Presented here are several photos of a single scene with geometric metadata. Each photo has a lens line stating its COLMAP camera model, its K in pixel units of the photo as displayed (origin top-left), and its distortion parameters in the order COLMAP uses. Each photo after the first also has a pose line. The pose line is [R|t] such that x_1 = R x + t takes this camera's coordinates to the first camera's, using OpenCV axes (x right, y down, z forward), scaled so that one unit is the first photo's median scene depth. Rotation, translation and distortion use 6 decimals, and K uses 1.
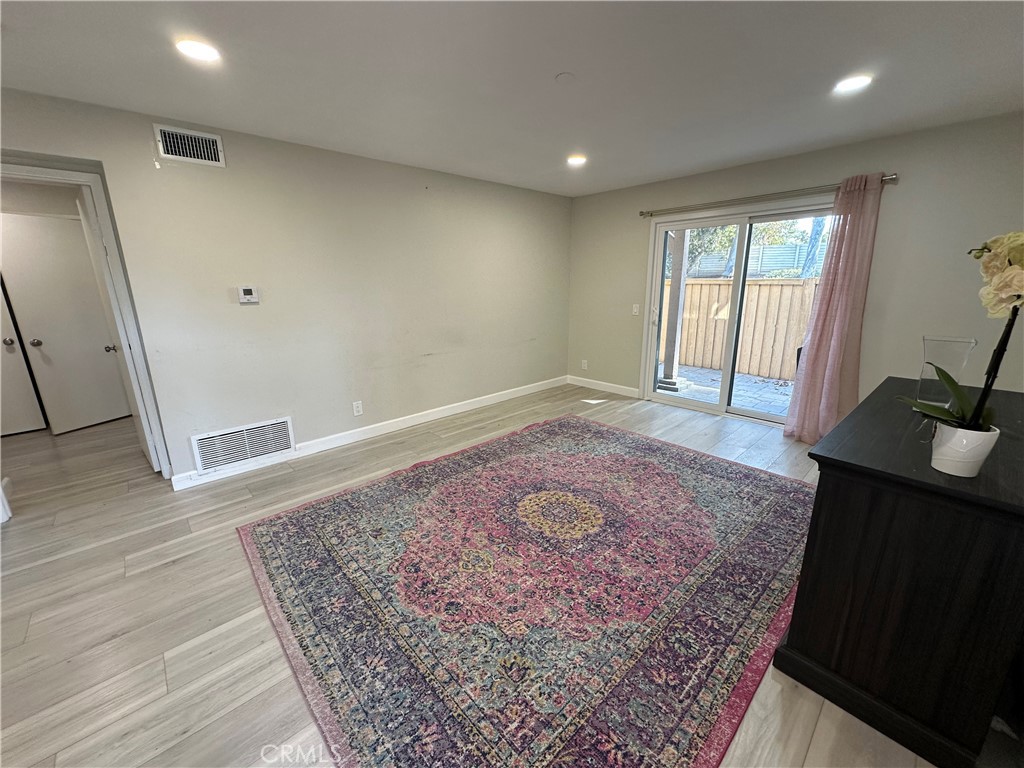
lens RADIAL K [[406.1, 0, 512.0], [0, 406.1, 384.0], [0, 0, 1]] dist [-0.000394, -0.000345]
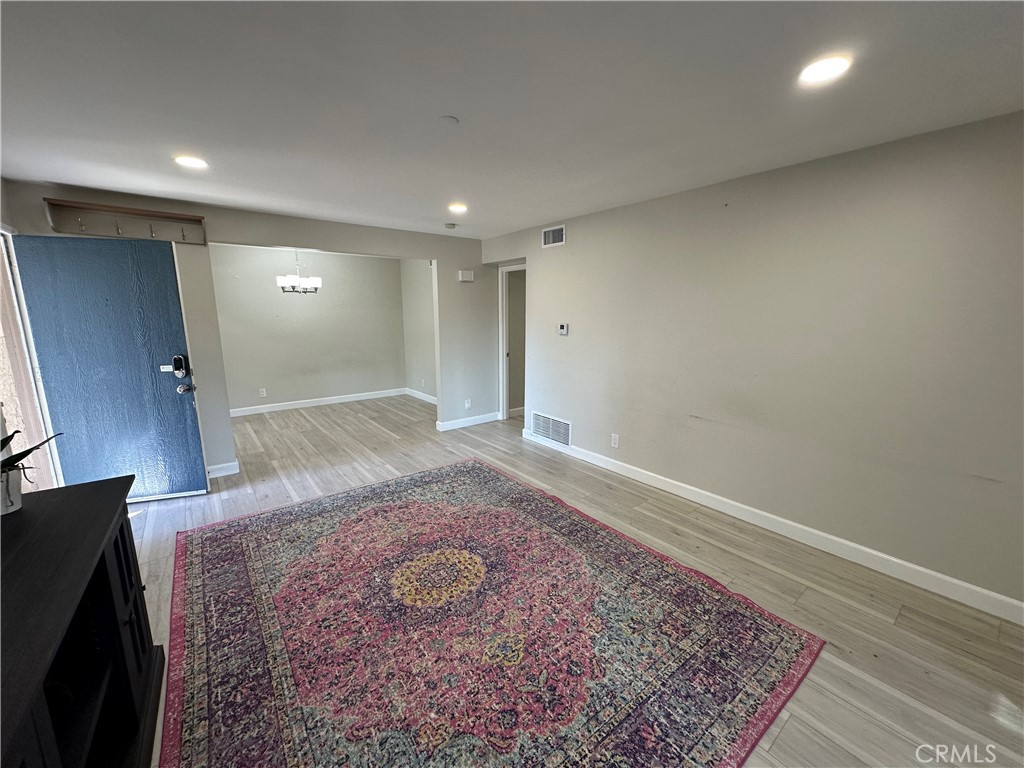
lens RADIAL K [[406.1, 0, 512.0], [0, 406.1, 384.0], [0, 0, 1]] dist [-0.000394, -0.000345]
pose [[-0.082870, 0.189439, -0.978389, 0.922834], [-0.246458, 0.947374, 0.204308, -0.327751], [0.965604, 0.258063, -0.031820, 1.066822]]
